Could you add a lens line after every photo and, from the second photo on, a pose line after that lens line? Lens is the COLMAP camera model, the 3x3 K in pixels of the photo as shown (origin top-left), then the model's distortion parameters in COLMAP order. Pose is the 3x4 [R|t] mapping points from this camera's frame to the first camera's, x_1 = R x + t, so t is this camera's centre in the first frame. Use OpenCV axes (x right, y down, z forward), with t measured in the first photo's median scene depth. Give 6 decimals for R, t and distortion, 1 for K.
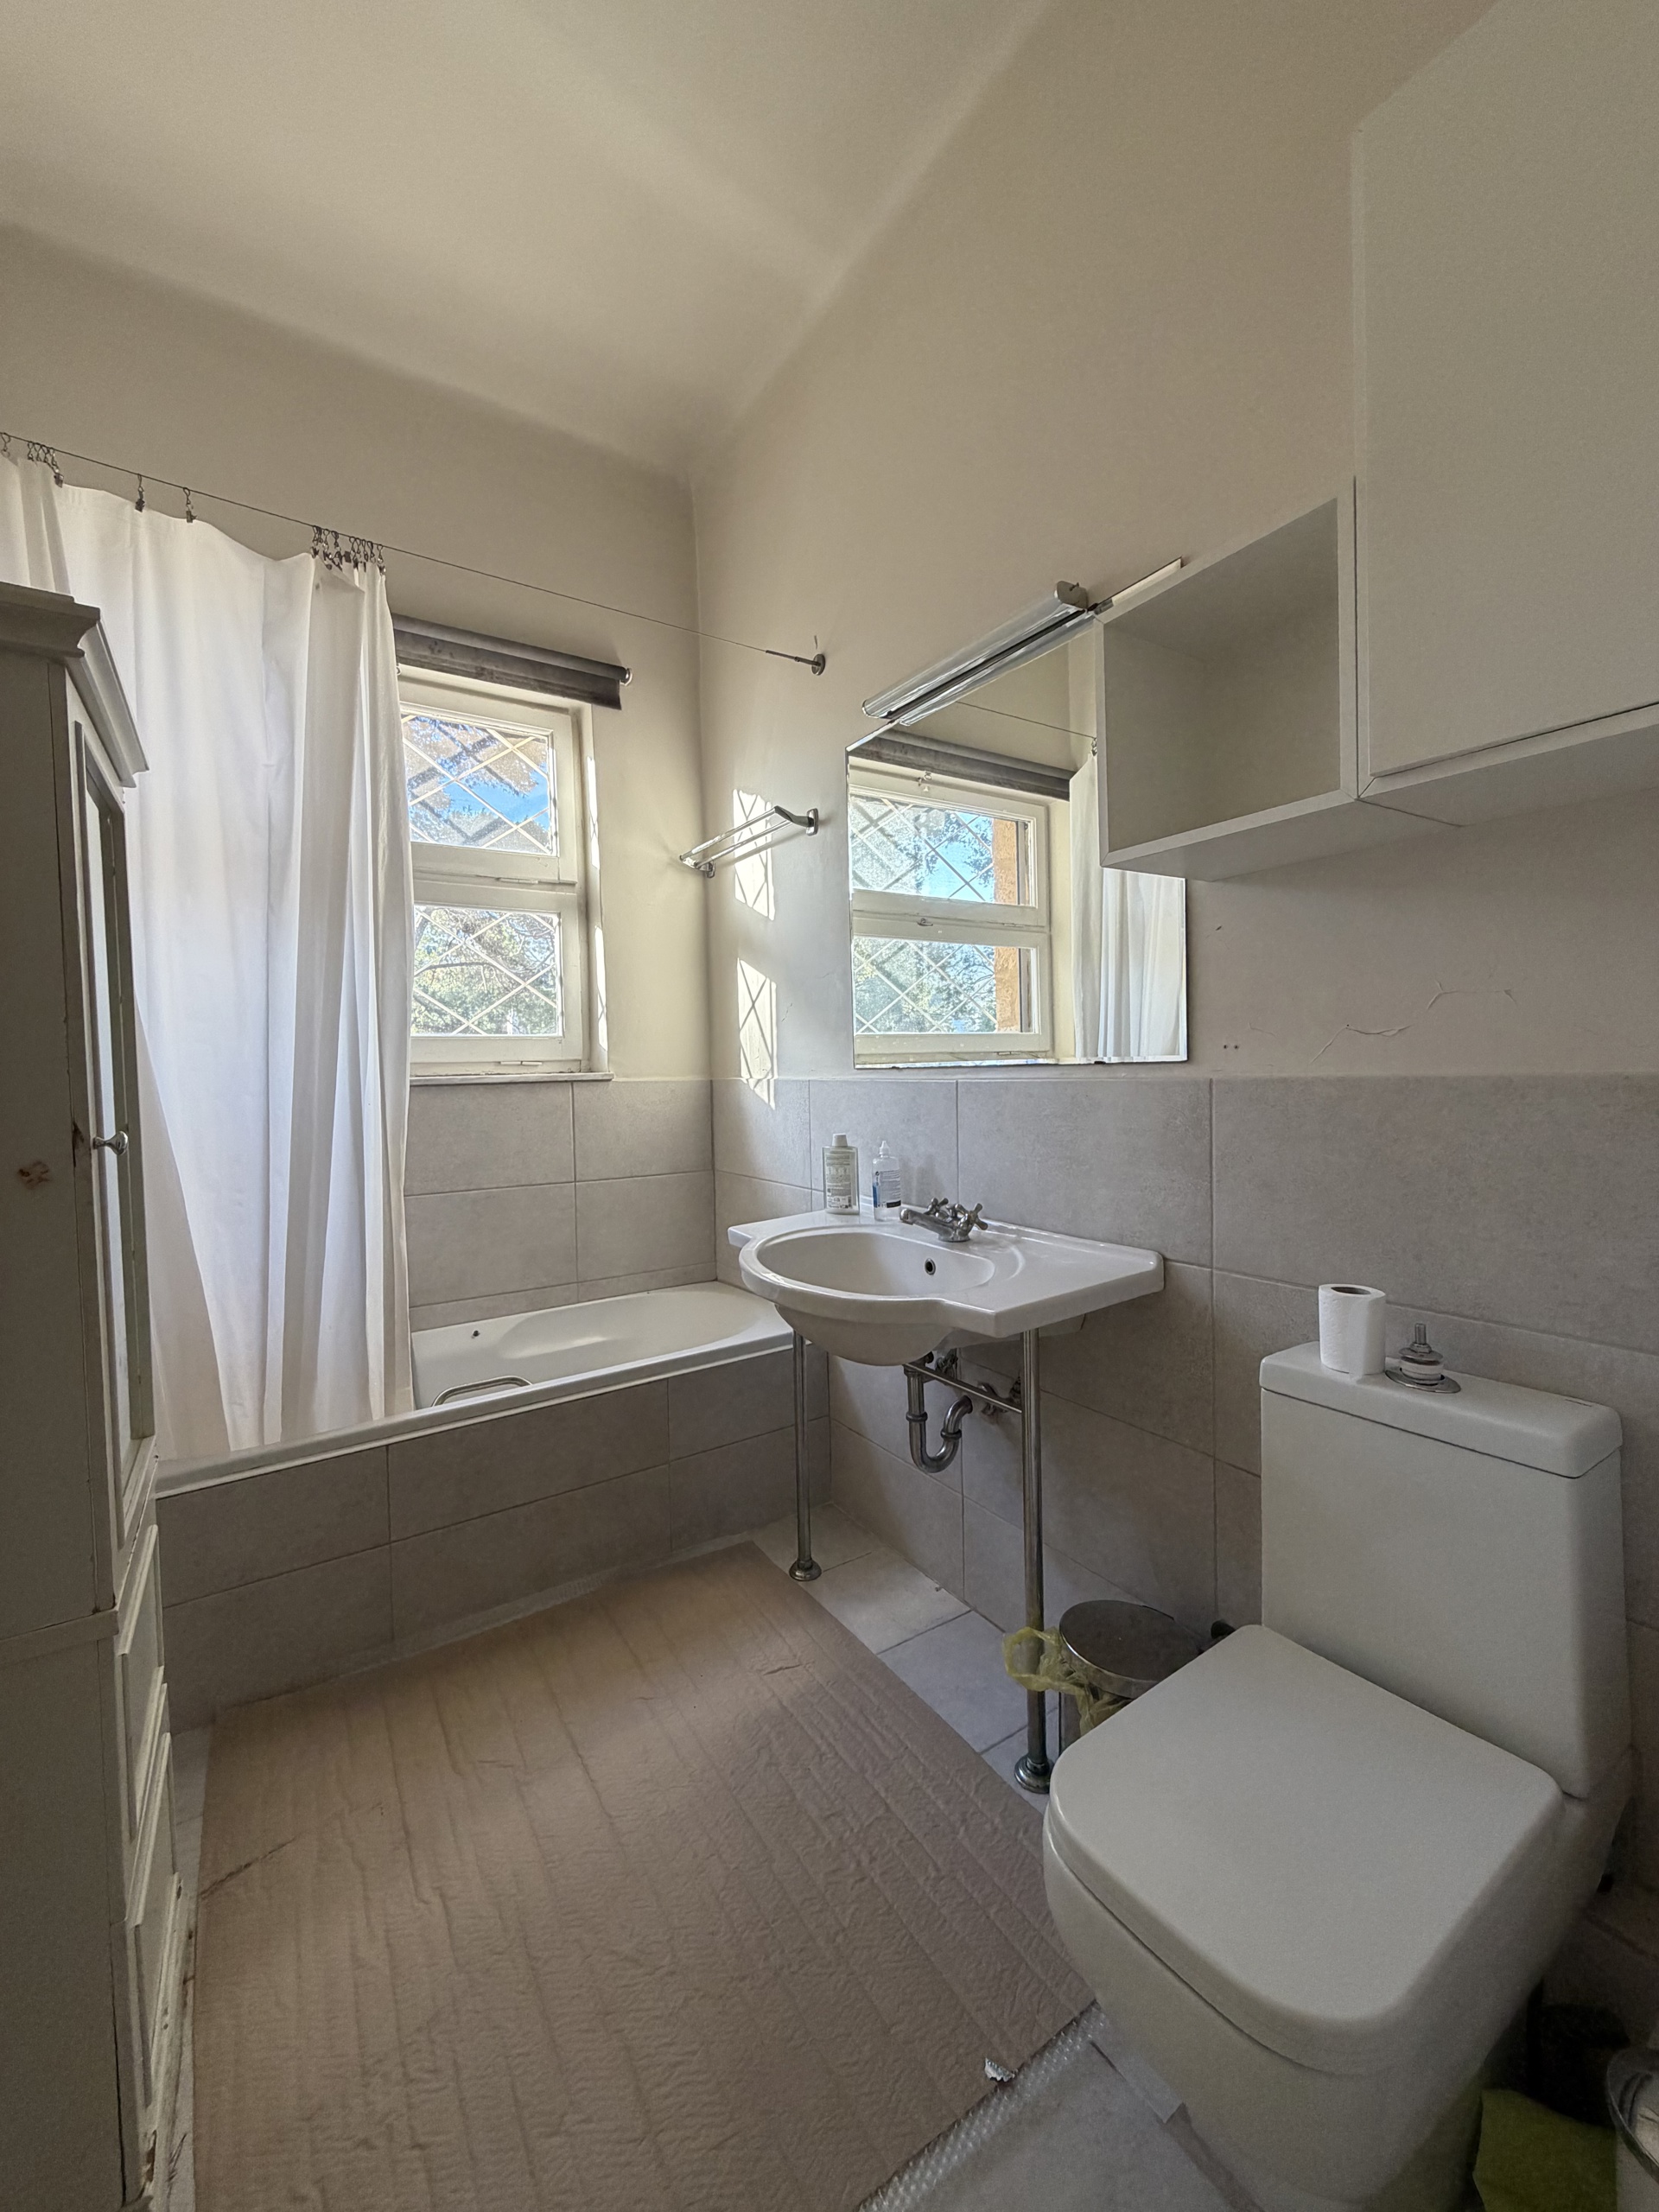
lens RADIAL K [[880.3, 0, 819.9], [0, 880.3, 1101.0], [0, 0, 1]] dist [0.001069, -0.000566]
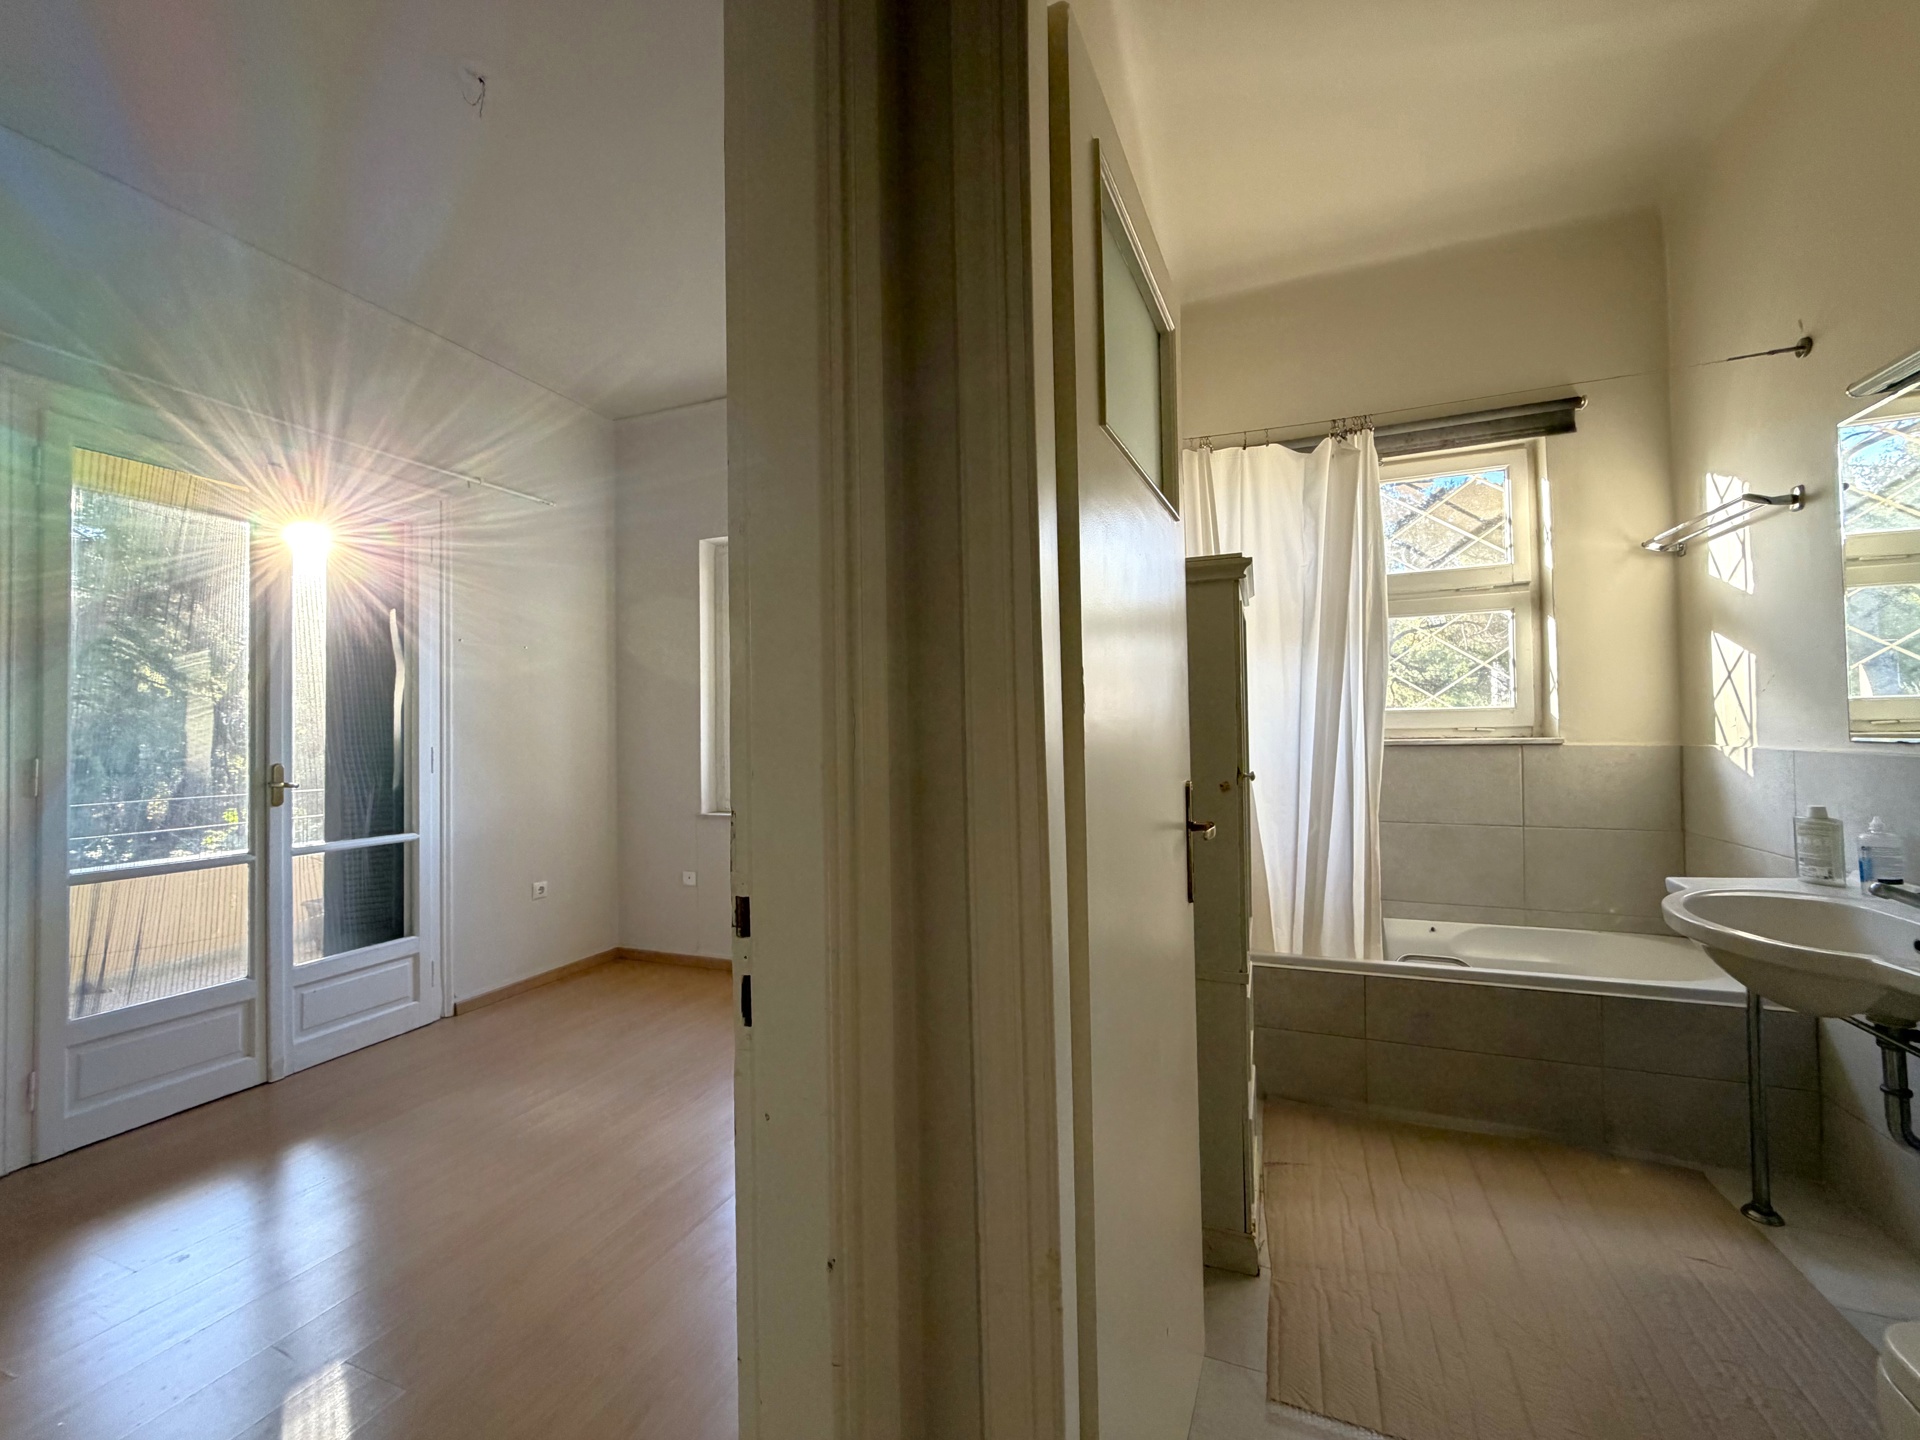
lens RADIAL K [[764.1, 0, 960.0], [0, 764.1, 720.0], [0, 0, 1]] dist [0.001069, -0.000566]
pose [[0.581465, 0.001002, -0.813571, 0.148013], [-0.028631, 0.999405, -0.019232, -0.014814], [0.813067, 0.034476, 0.581148, -0.297461]]
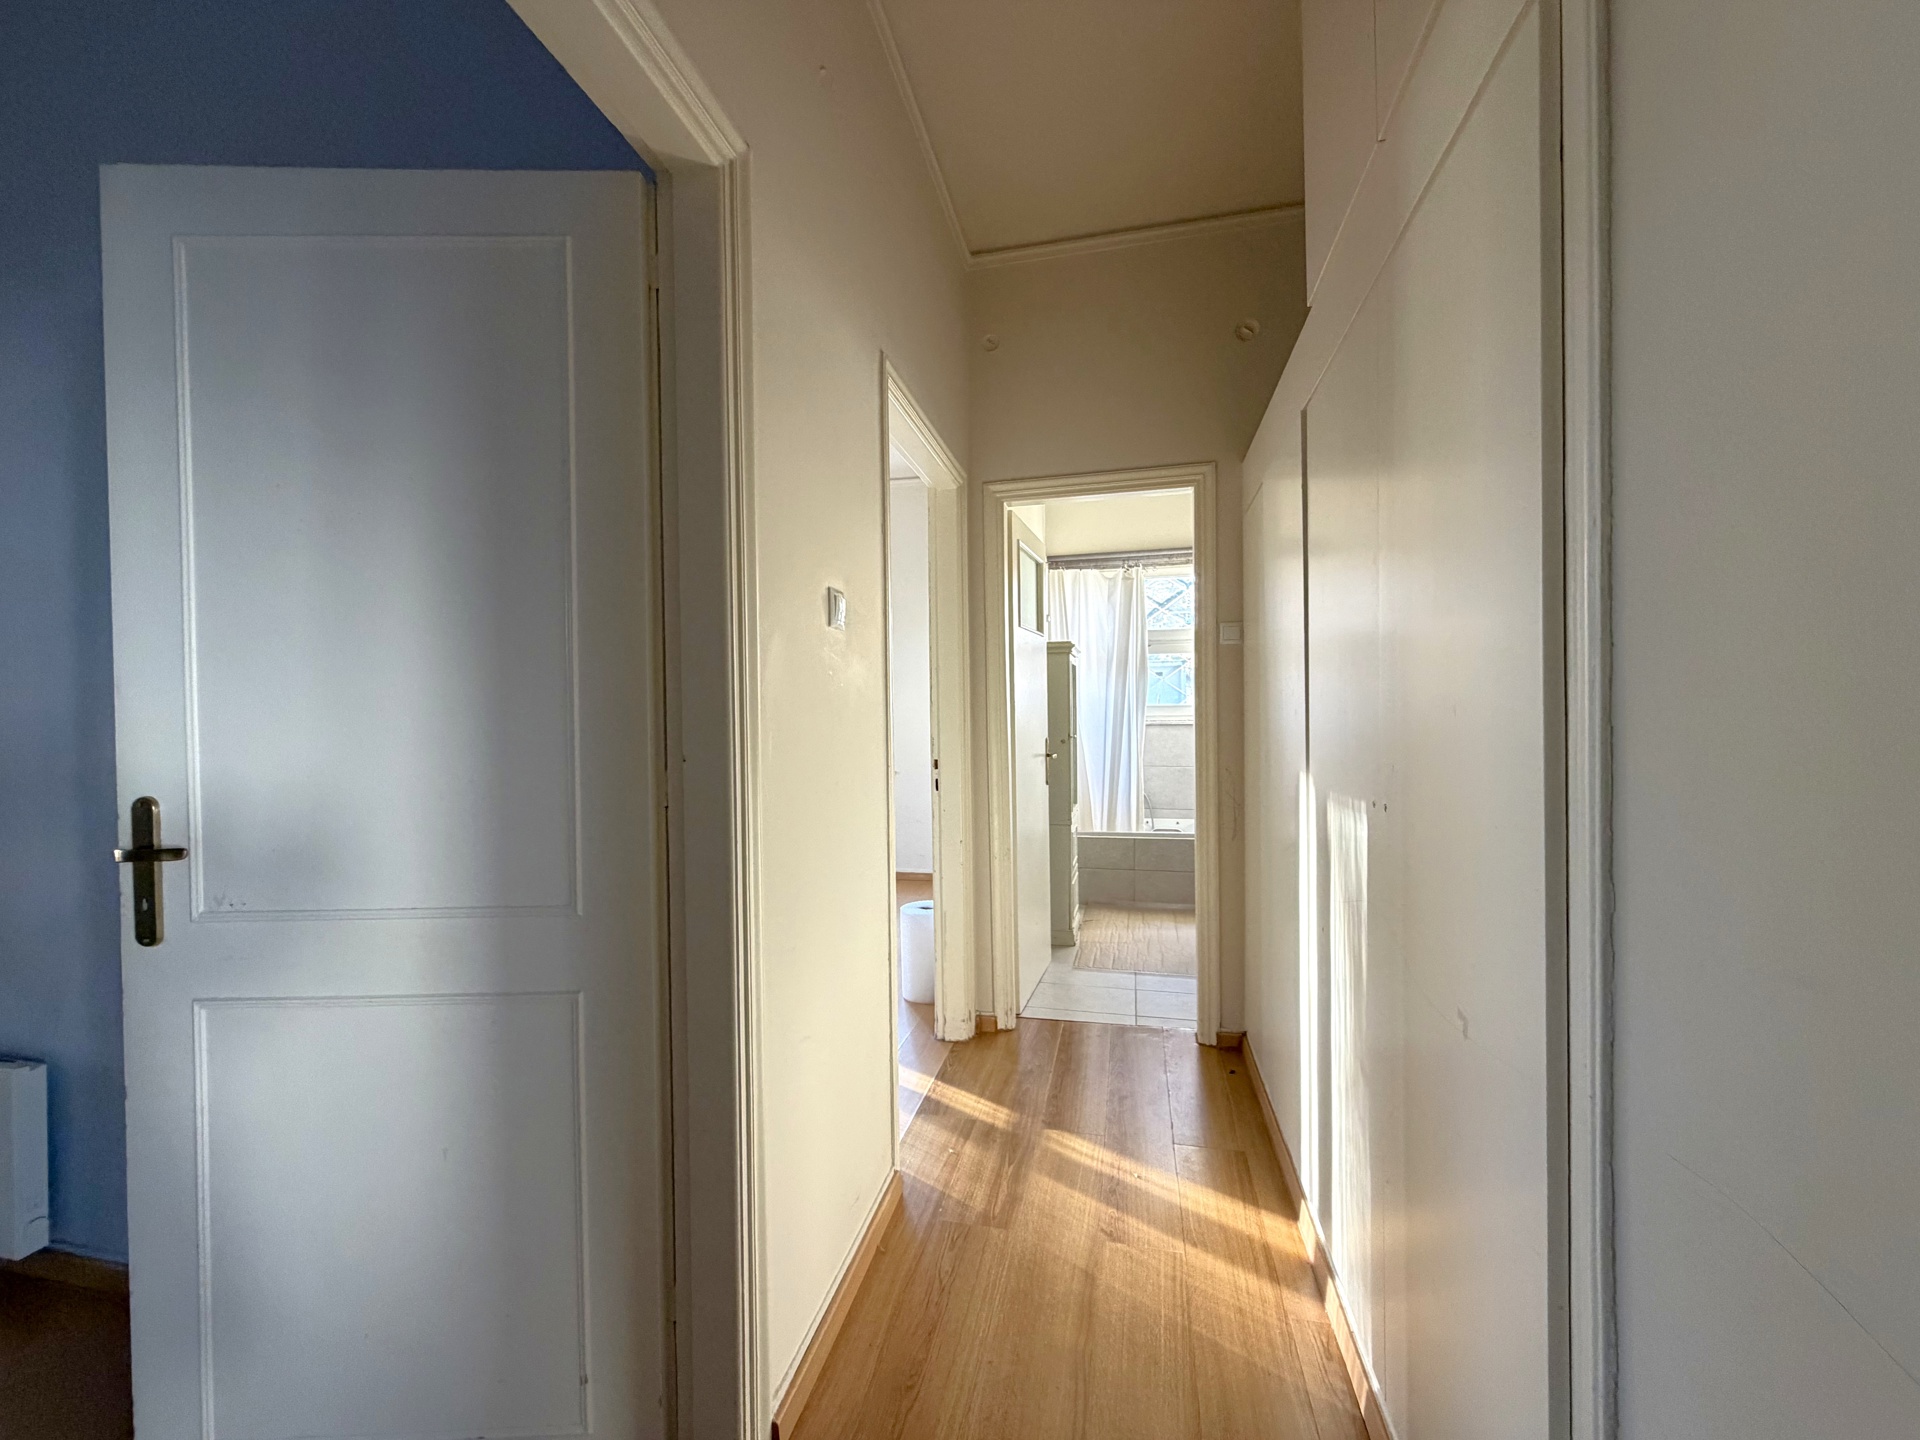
lens RADIAL K [[764.1, 0, 960.0], [0, 764.1, 720.0], [0, 0, 1]] dist [0.001069, -0.000566]
pose [[0.699336, 0.023473, -0.714408, 0.756251], [-0.031375, 0.999505, 0.002127, -0.016595], [0.714104, 0.020927, 0.699727, -1.022490]]
